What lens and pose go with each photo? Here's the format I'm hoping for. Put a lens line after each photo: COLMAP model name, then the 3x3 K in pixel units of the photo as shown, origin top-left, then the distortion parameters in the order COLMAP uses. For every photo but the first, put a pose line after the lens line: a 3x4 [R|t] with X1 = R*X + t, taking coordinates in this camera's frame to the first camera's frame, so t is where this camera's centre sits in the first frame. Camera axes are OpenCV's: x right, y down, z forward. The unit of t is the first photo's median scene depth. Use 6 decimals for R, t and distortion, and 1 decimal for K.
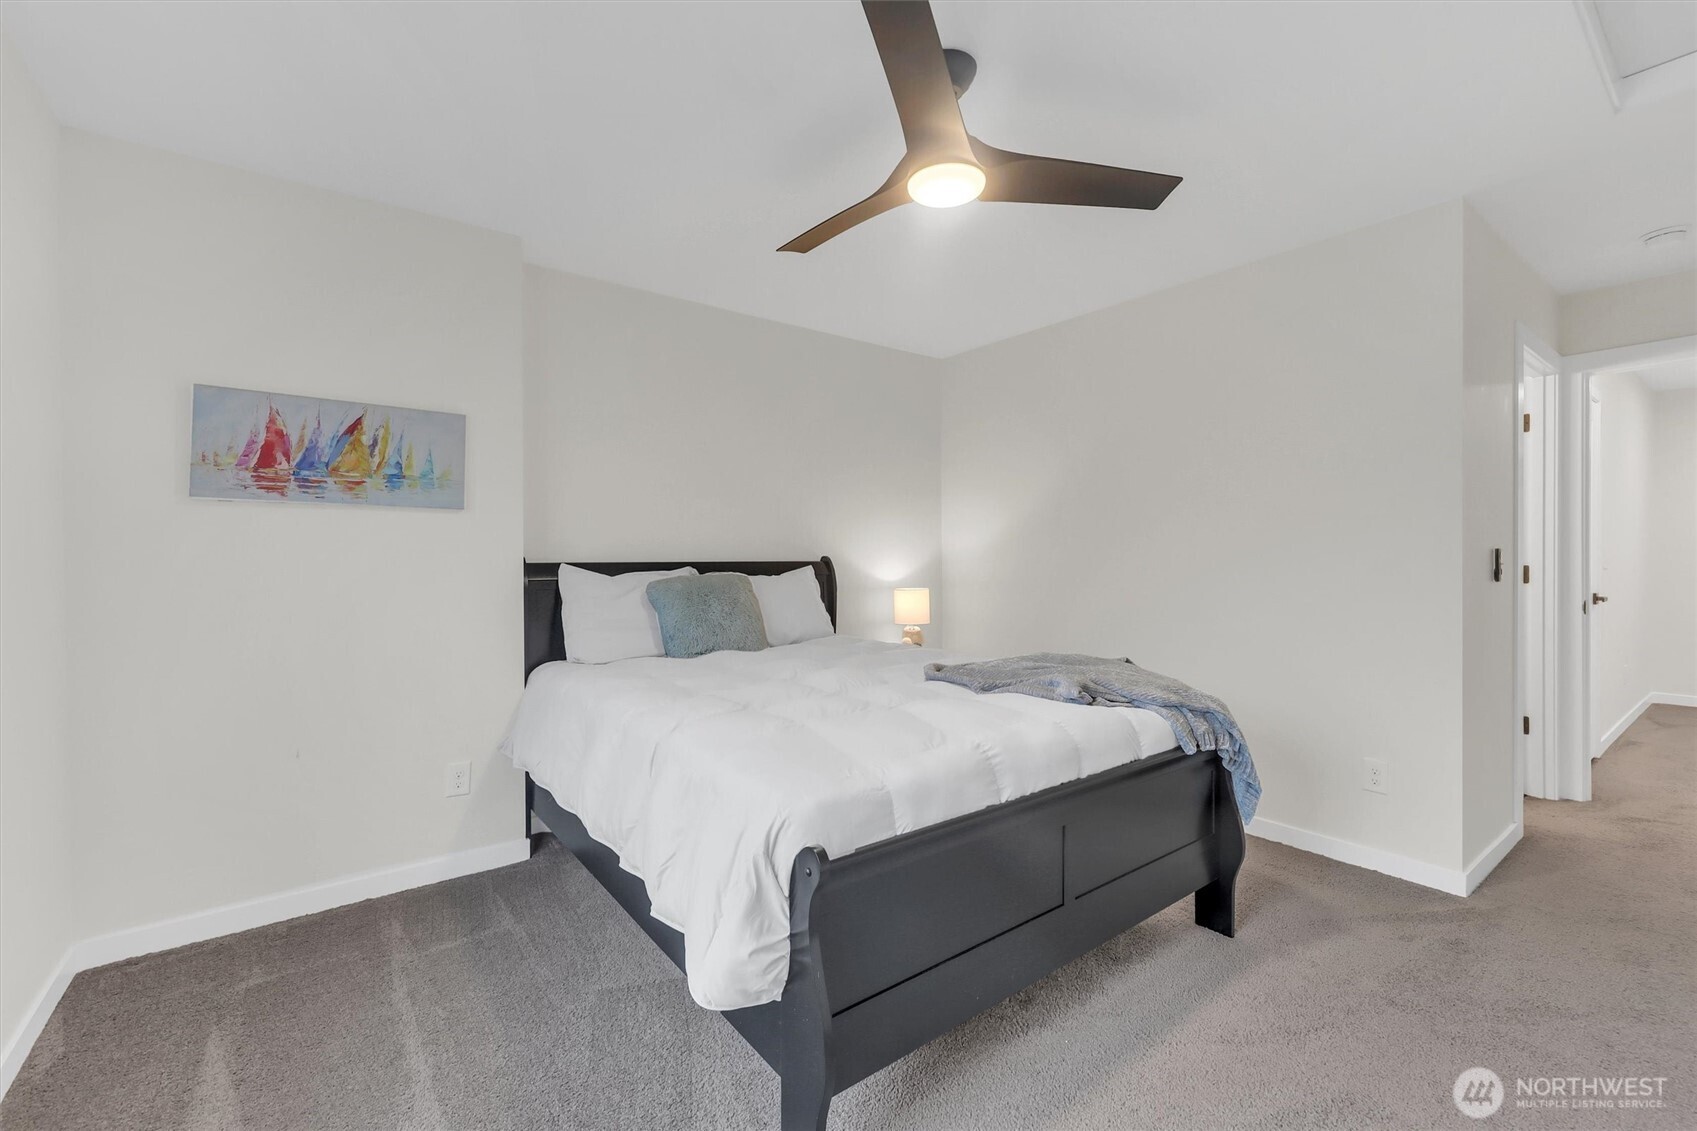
lens RADIAL K [[700.5, 0, 847.7], [0, 700.5, 560.4], [0, 0, 1]] dist [-0.003745, -0.000566]
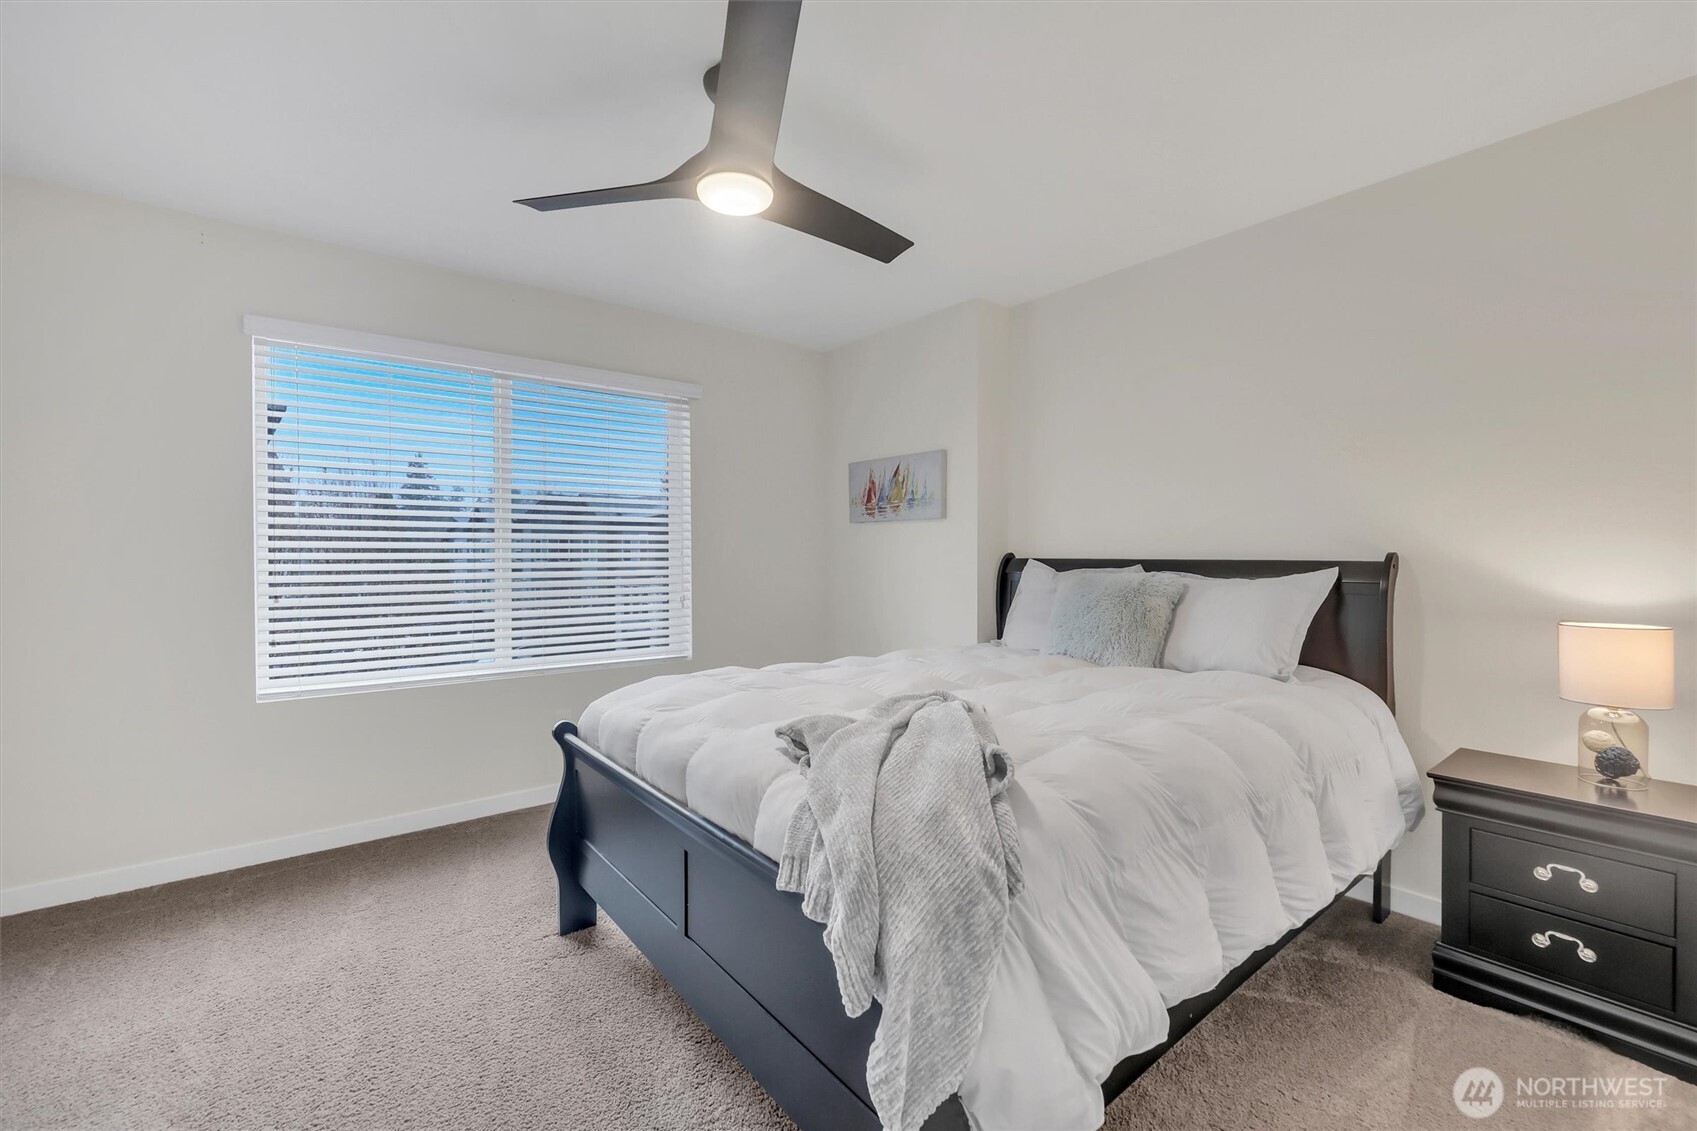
lens RADIAL K [[700.5, 0, 842.7], [0, 700.5, 563.7], [0, 0, 1]] dist [-0.003745, -0.000566]
pose [[0.018614, 0.013292, -0.999738, 0.886784], [-0.005316, 0.999899, 0.013195, -0.002018], [0.999813, 0.005069, 0.018683, 0.849590]]
